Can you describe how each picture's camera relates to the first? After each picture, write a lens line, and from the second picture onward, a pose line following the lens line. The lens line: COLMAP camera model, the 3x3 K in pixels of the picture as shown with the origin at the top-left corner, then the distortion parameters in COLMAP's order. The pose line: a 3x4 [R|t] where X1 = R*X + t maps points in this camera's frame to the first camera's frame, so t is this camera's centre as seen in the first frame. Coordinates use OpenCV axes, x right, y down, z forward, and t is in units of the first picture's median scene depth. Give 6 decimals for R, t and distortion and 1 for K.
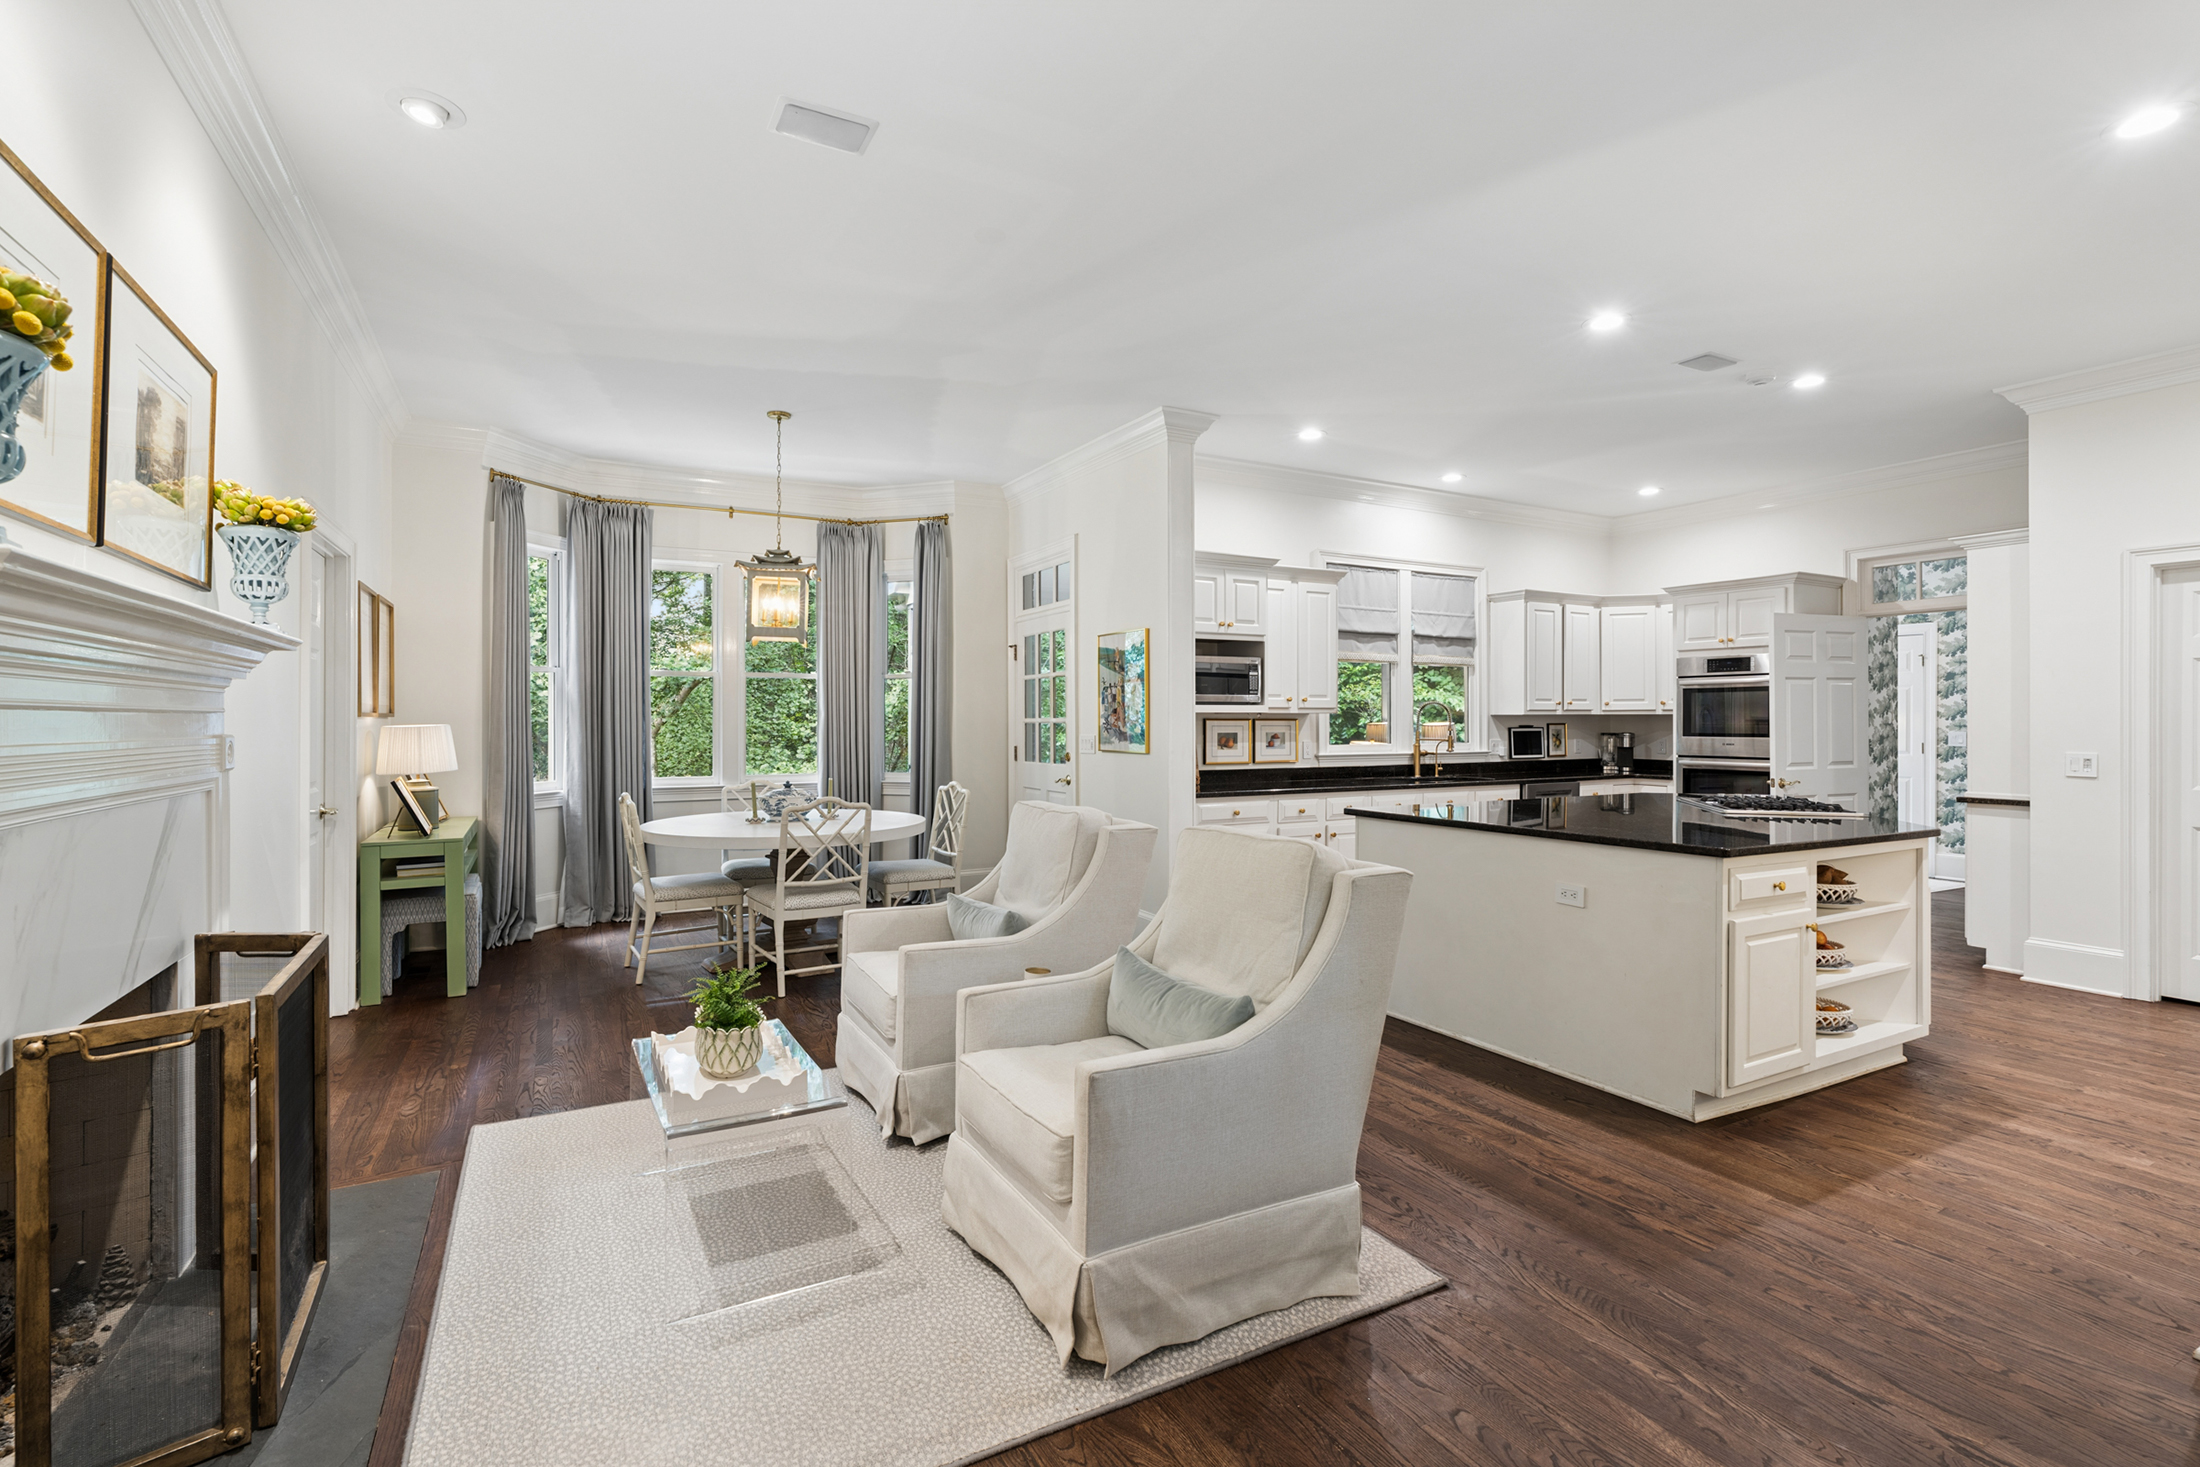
lens RADIAL K [[997.5, 0, 1093.6], [0, 997.5, 725.2], [0, 0, 1]] dist [-0.002878, -0.000018]
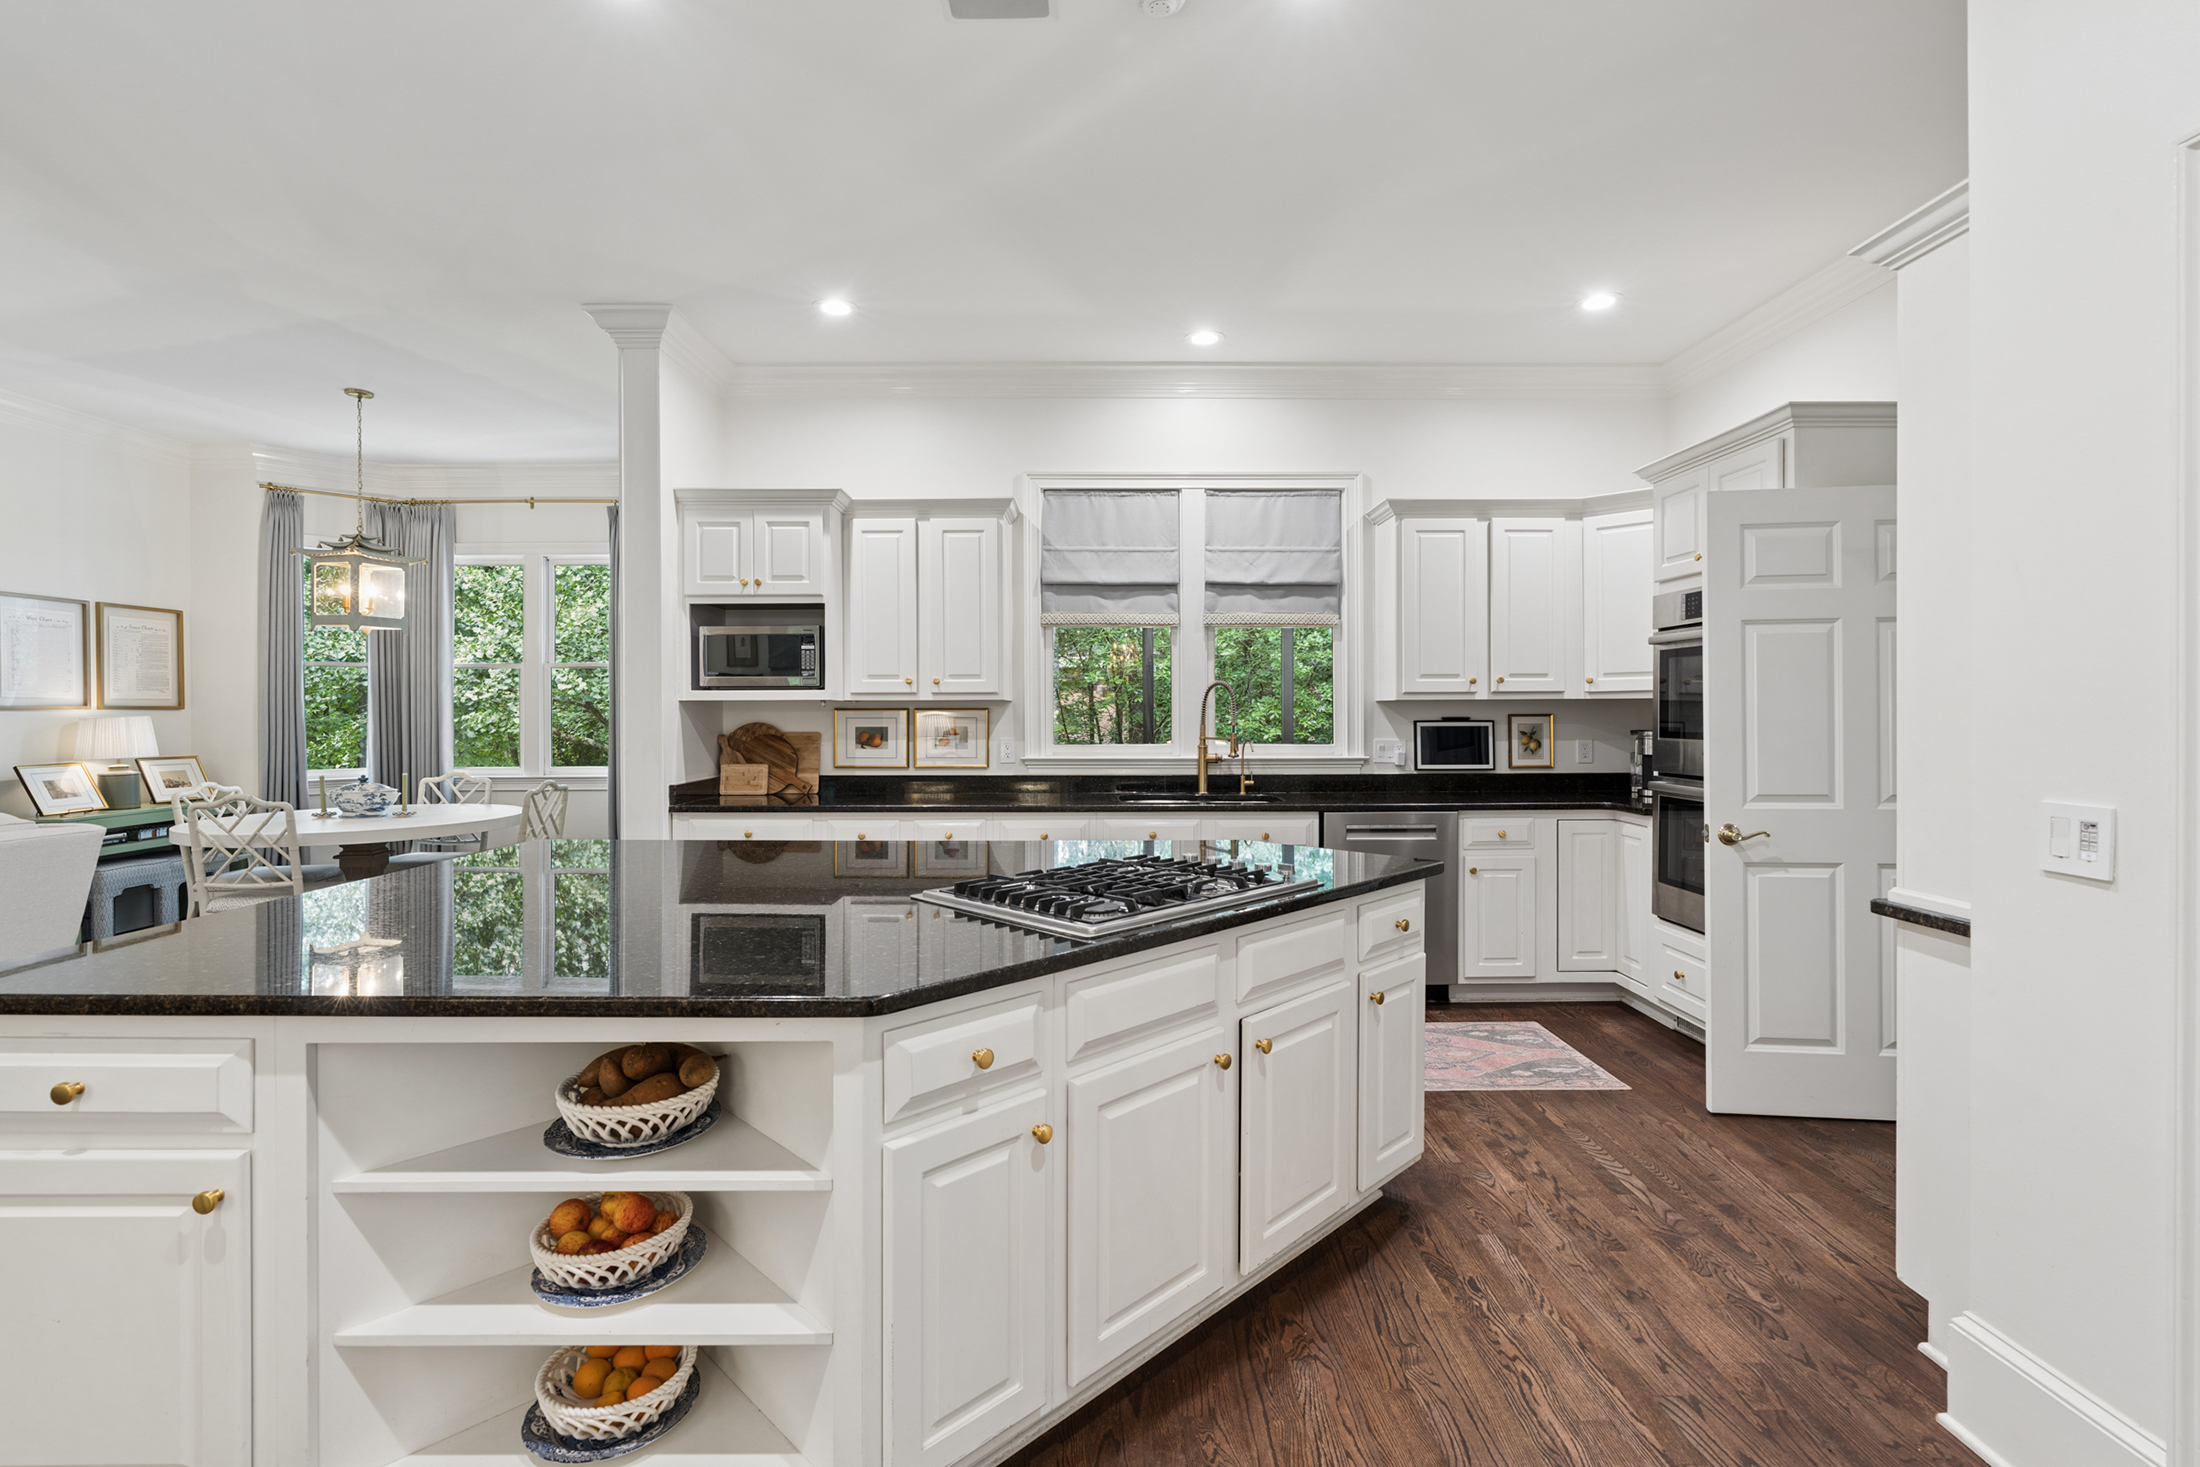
lens RADIAL K [[1007.1, 0, 1112.0], [0, 1007.1, 724.6], [0, 0, 1]] dist [0.001055, 0.000251]
pose [[0.882307, 0.002614, -0.470668, 0.648208], [-0.000399, 0.999988, 0.004805, 0.001969], [0.470675, -0.004051, 0.882297, 0.405985]]
